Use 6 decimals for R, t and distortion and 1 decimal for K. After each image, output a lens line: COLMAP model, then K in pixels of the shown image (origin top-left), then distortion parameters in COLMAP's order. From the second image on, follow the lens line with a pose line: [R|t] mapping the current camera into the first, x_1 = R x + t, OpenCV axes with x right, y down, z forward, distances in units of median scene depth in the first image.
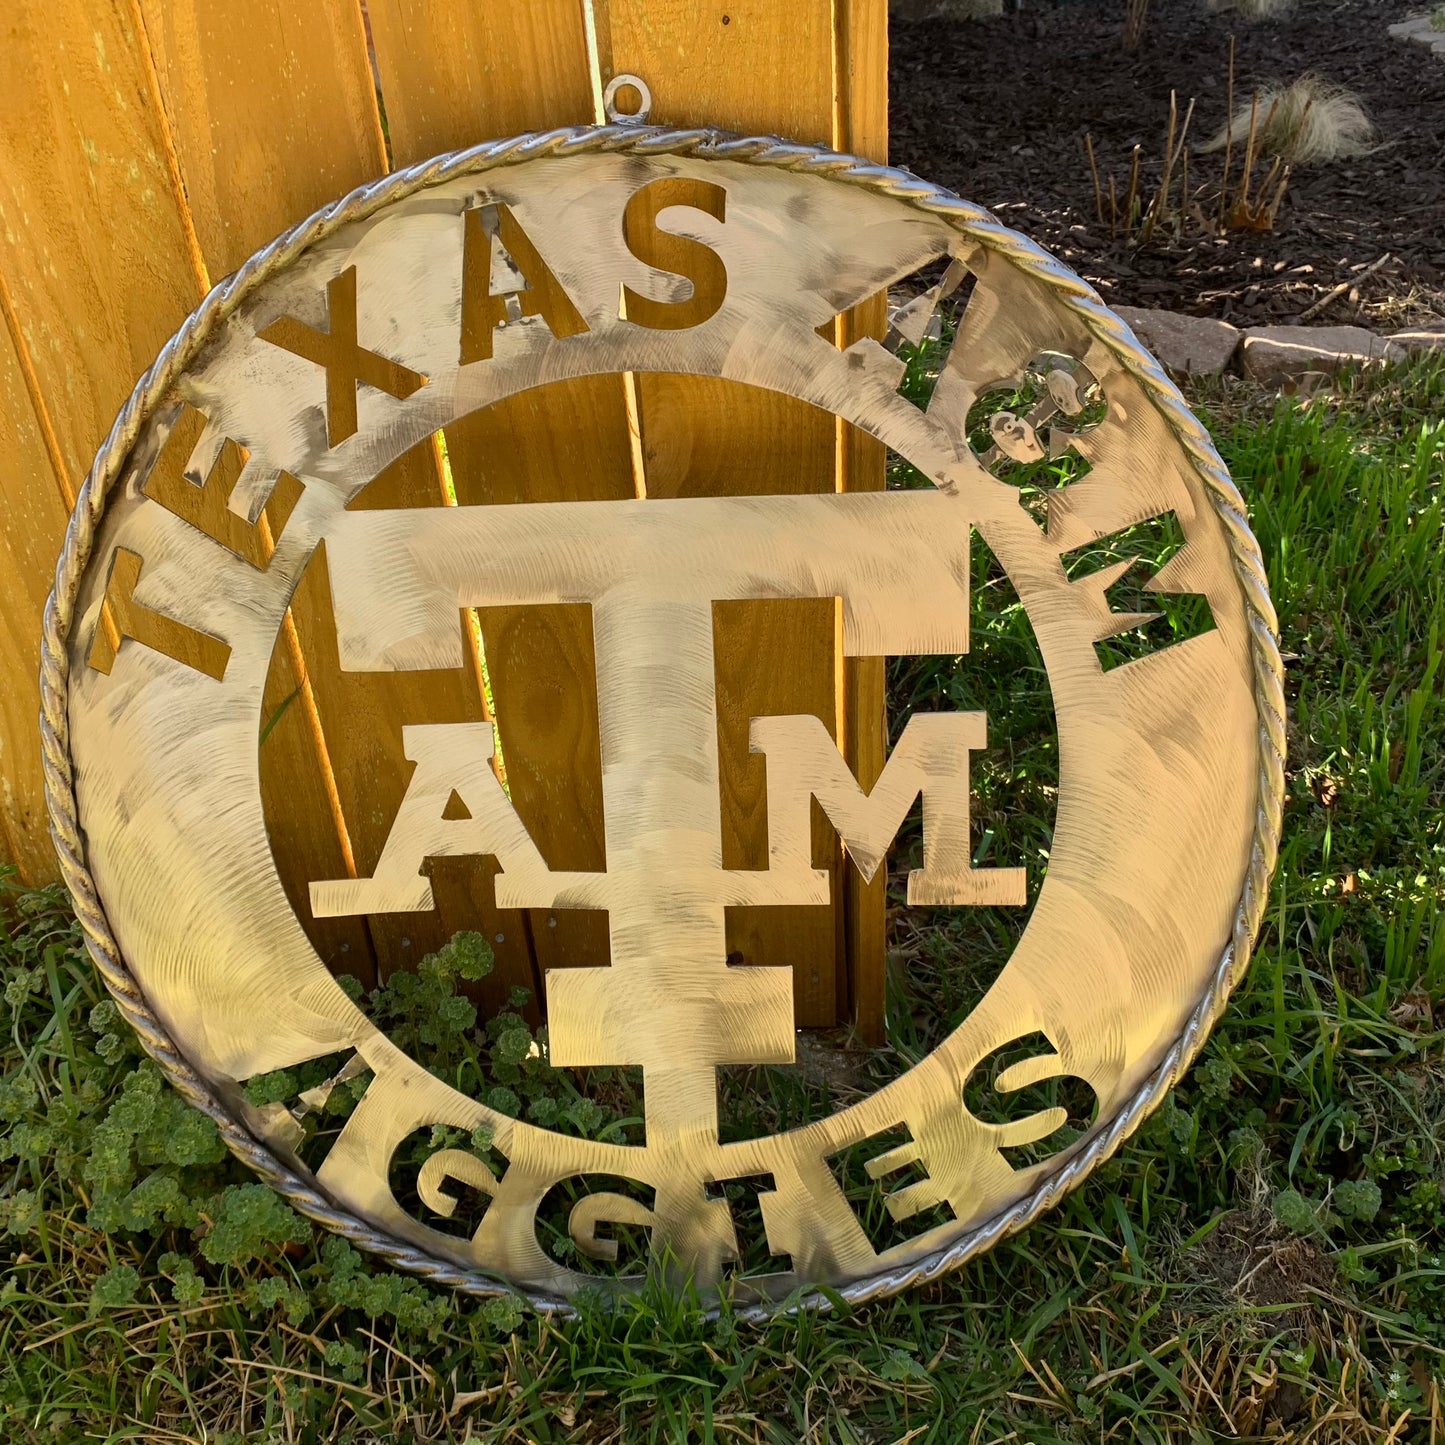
lens RADIAL K [[1481.0, 0, 704.9], [0, 1481.0, 725.1], [0, 0, 1]] dist [0.006777, 0.000000]
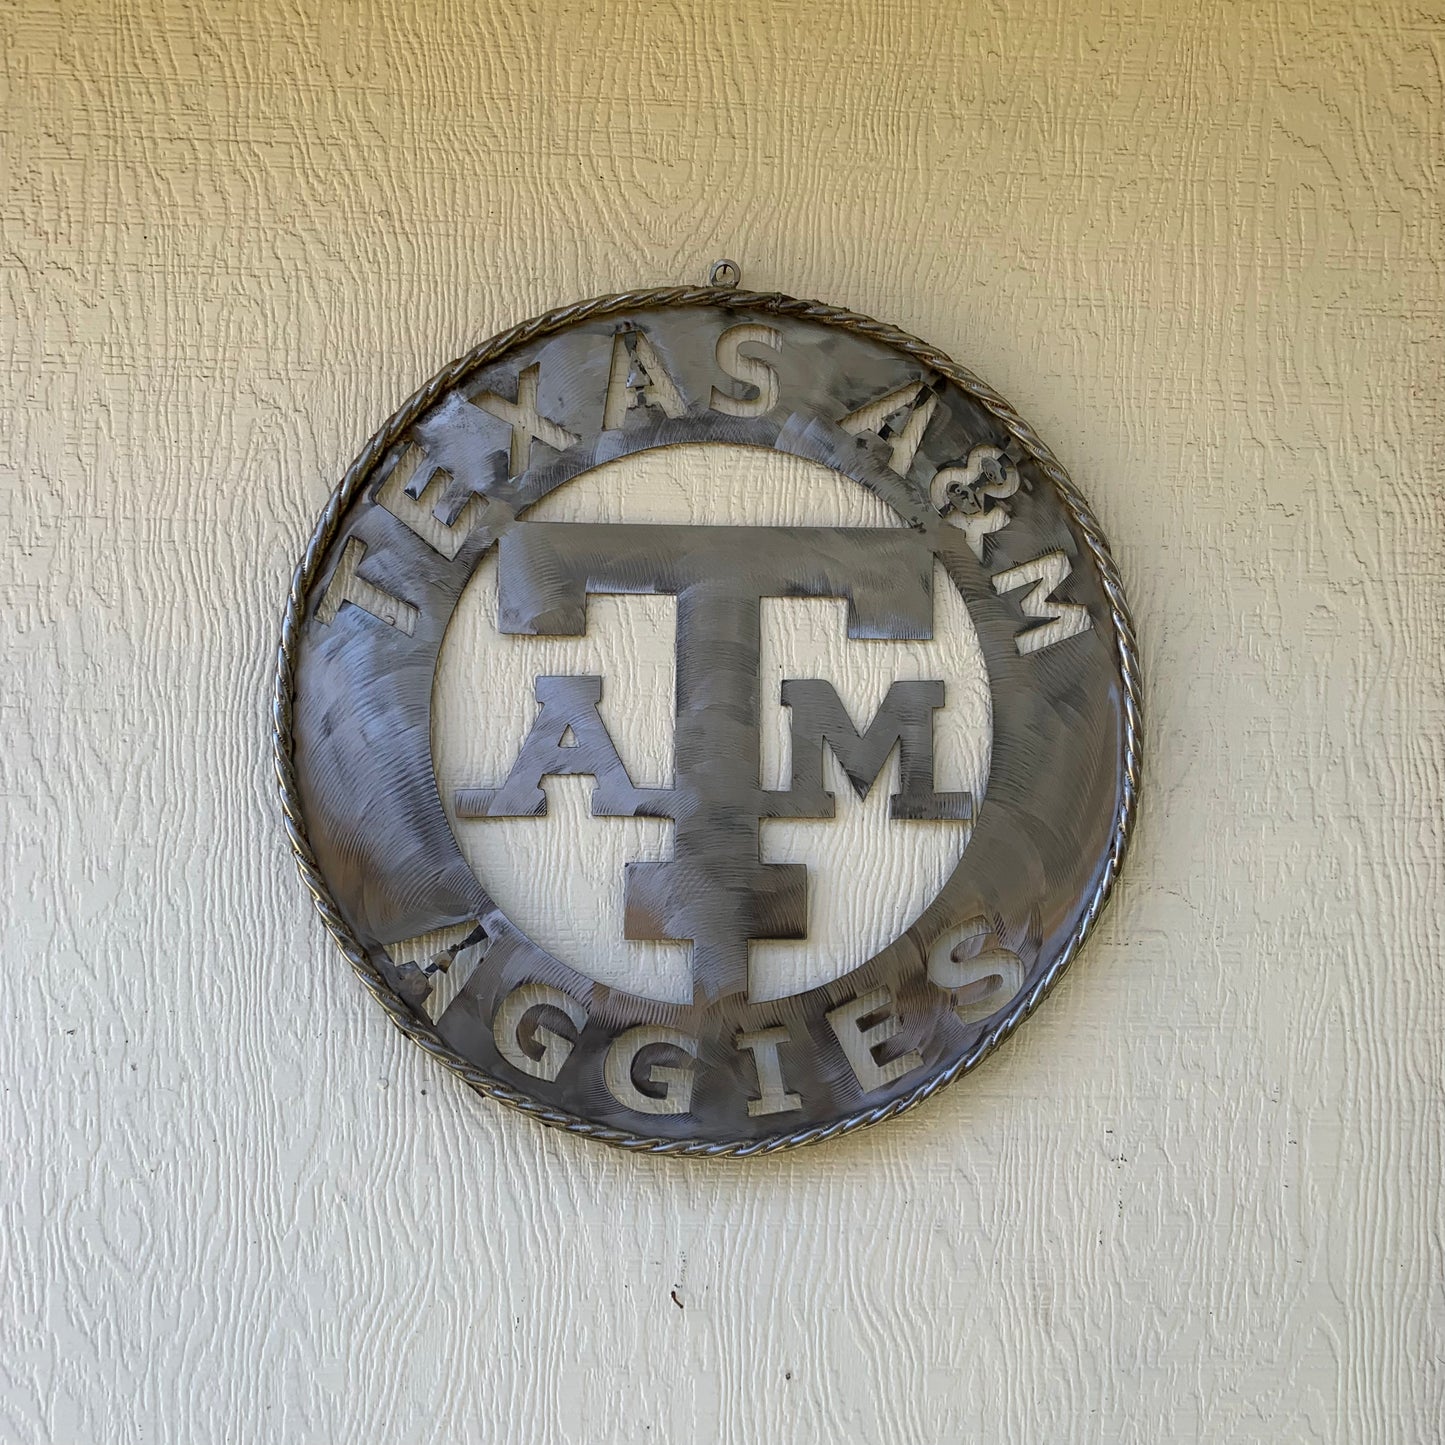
lens RADIAL K [[1488.2, 0, 691.2], [0, 1488.2, 744.8], [0, 0, 1]] dist [0.024110, 0.000000]
pose [[0.992319, 0.052143, 0.112180, -0.215955], [-0.020335, 0.963244, -0.267858, 0.443037], [-0.122024, 0.263519, 0.956905, -0.356241]]
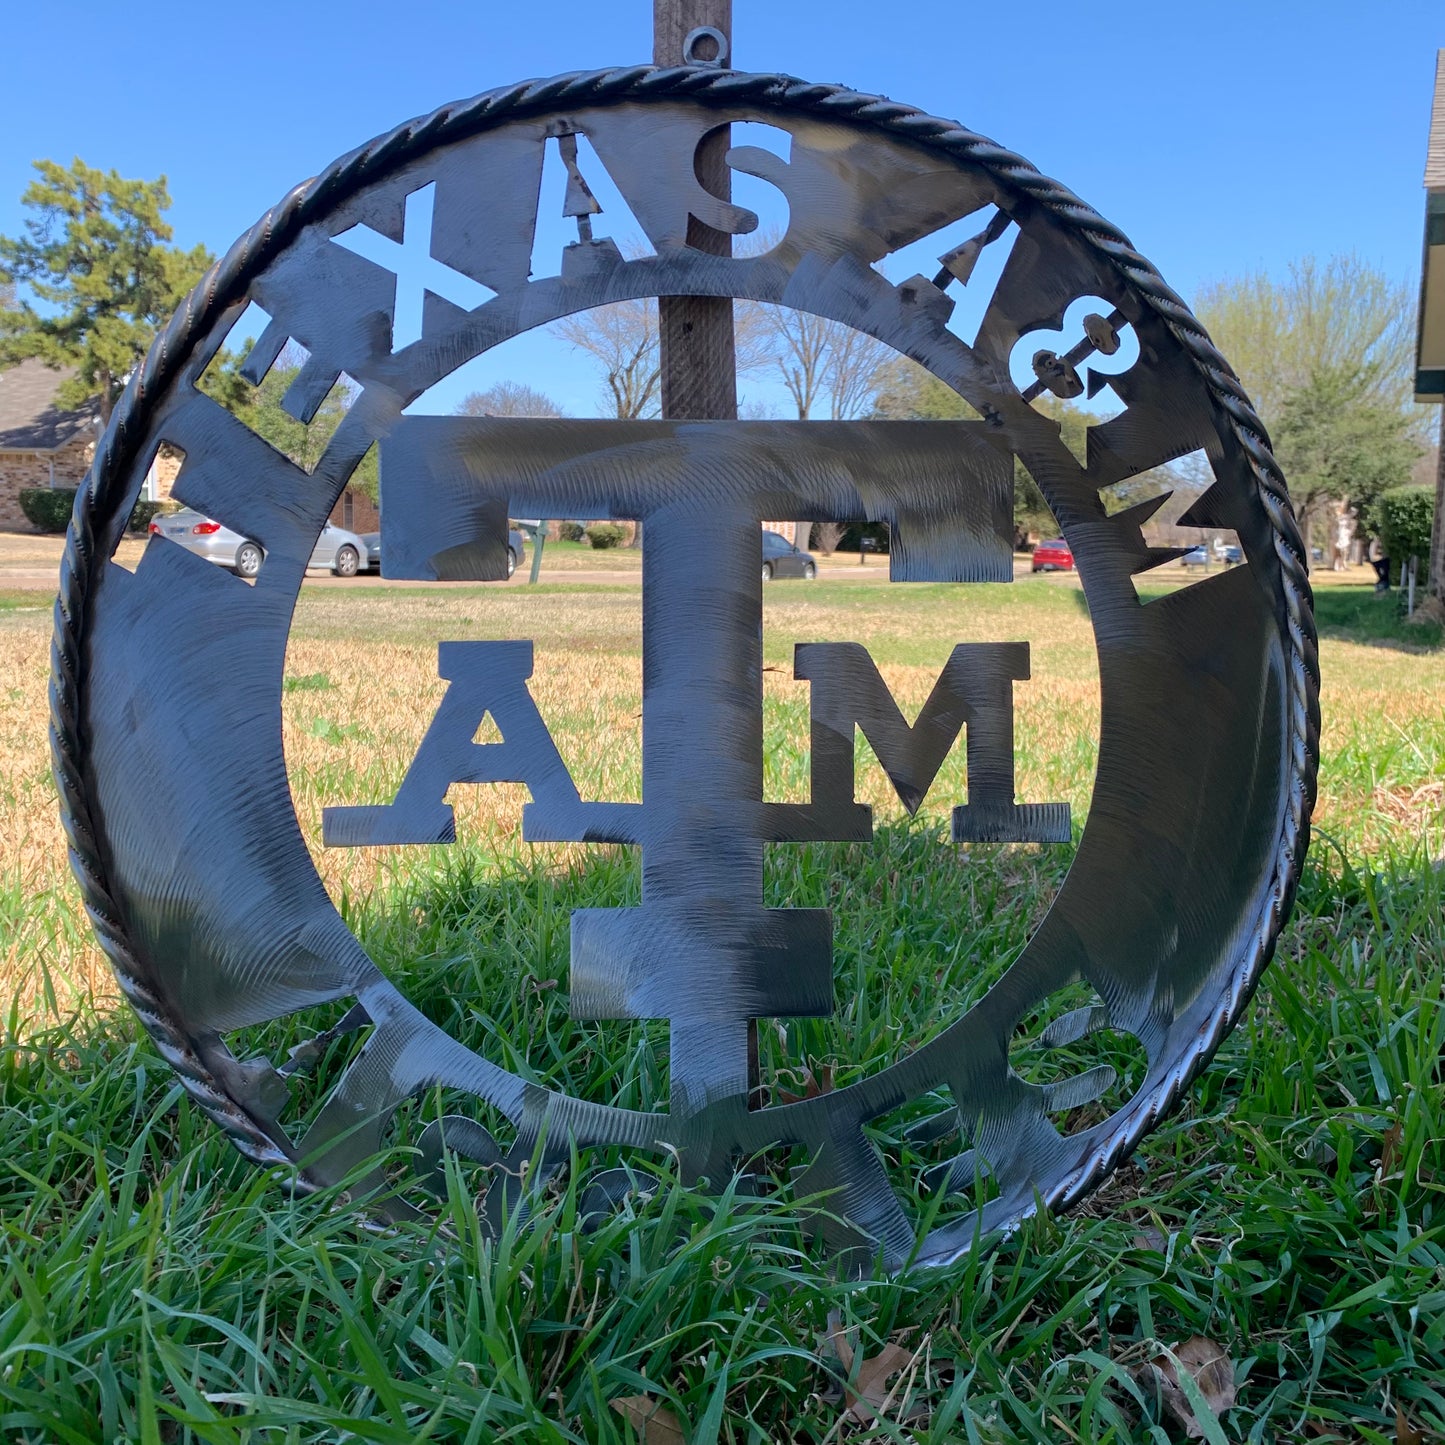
lens RADIAL K [[1481.0, 0, 726.3], [0, 1481.0, 723.8], [0, 0, 1]] dist [0.006777, 0.000000]
pose [[0.994458, 0.038948, 0.097652, -0.110589], [-0.015259, 0.972483, -0.232474, 0.279036], [-0.104019, 0.229695, 0.967688, 0.053062]]
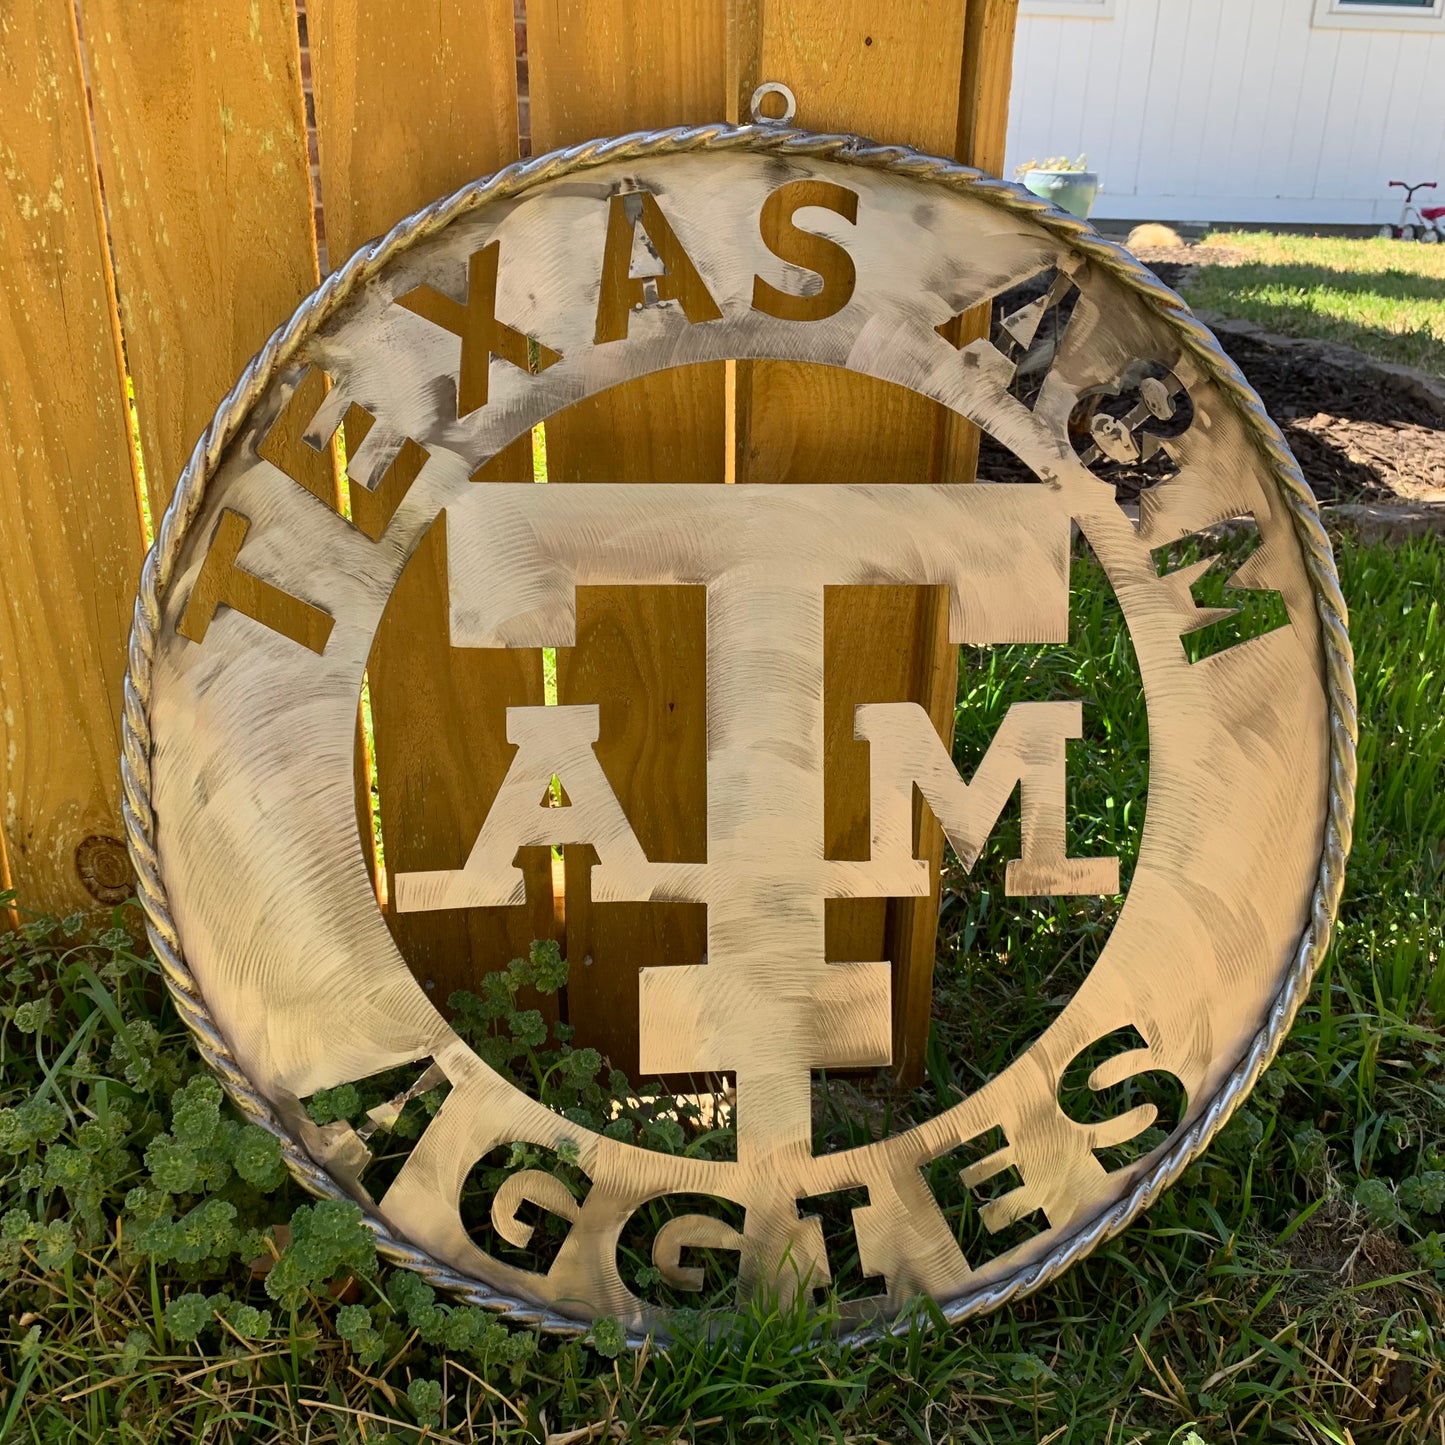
lens RADIAL K [[1481.0, 0, 691.0], [0, 1481.0, 734.5], [0, 0, 1]] dist [0.006777, 0.000000]
pose [[0.986673, 0.022691, 0.161127, -0.243540], [0.003198, 0.987334, -0.158624, 0.175121], [-0.162685, 0.157025, 0.974103, 0.033647]]
